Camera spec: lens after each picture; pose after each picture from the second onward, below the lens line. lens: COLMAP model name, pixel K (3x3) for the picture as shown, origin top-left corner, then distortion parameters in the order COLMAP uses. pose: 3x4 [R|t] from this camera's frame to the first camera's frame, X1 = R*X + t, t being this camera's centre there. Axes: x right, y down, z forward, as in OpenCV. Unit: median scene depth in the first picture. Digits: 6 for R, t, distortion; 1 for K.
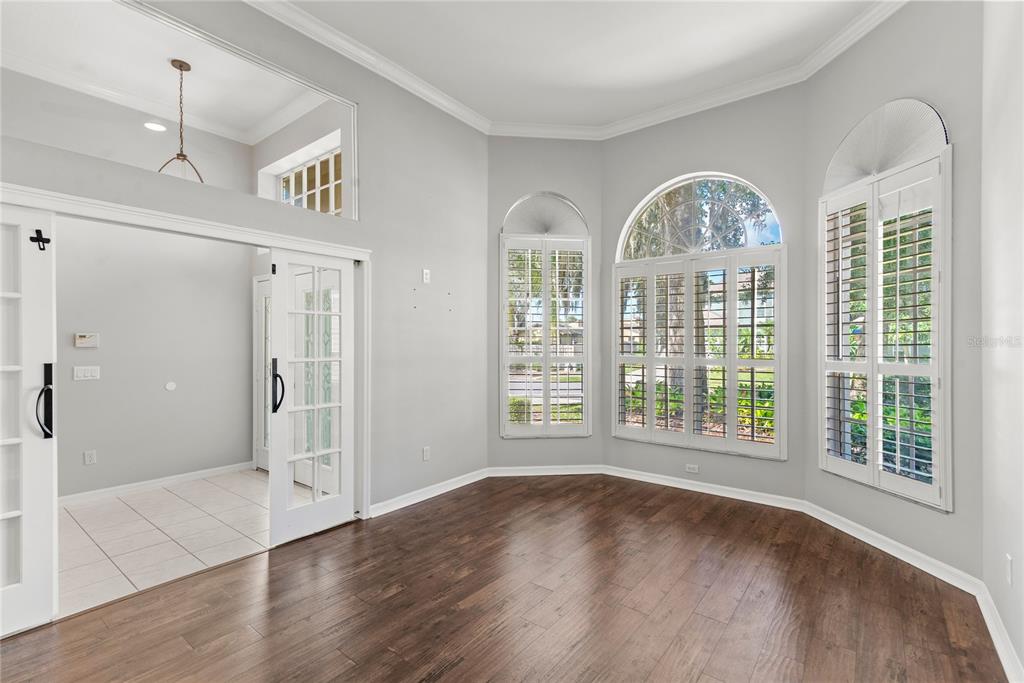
lens RADIAL K [[463.4, 0, 516.7], [0, 463.4, 344.7], [0, 0, 1]] dist [0.014542, -0.000772]
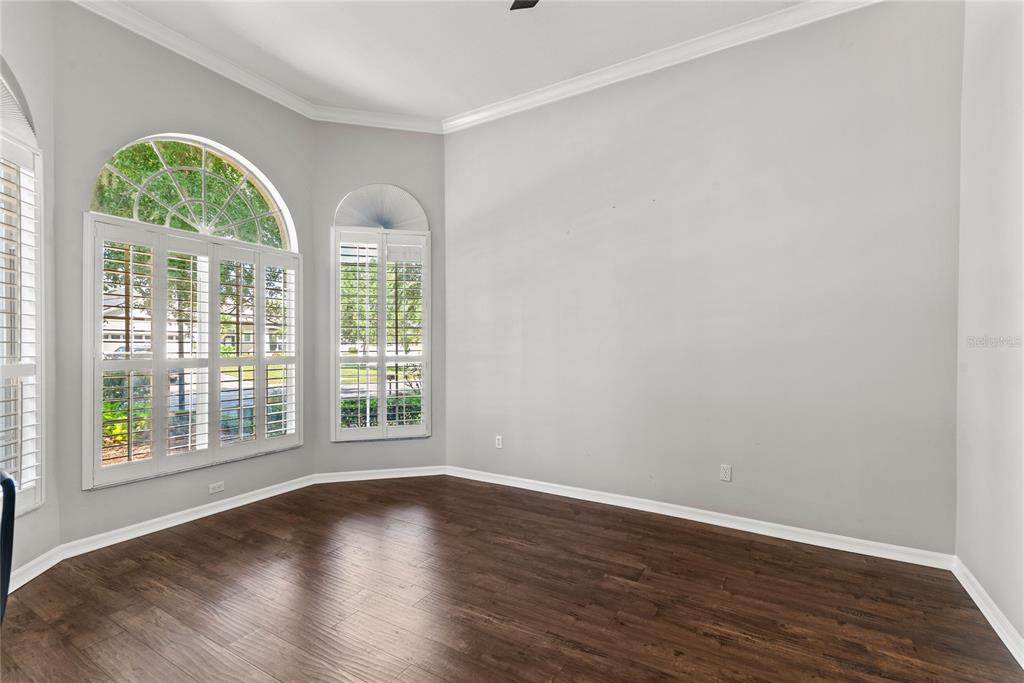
lens RADIAL K [[463.4, 0, 516.2], [0, 463.4, 342.0], [0, 0, 1]] dist [0.014542, -0.000772]
pose [[-0.126546, 0.000270, 0.991961, -0.624522], [-0.002479, 0.999997, -0.000588, -0.003519], [-0.991958, -0.002534, -0.126545, 0.636633]]
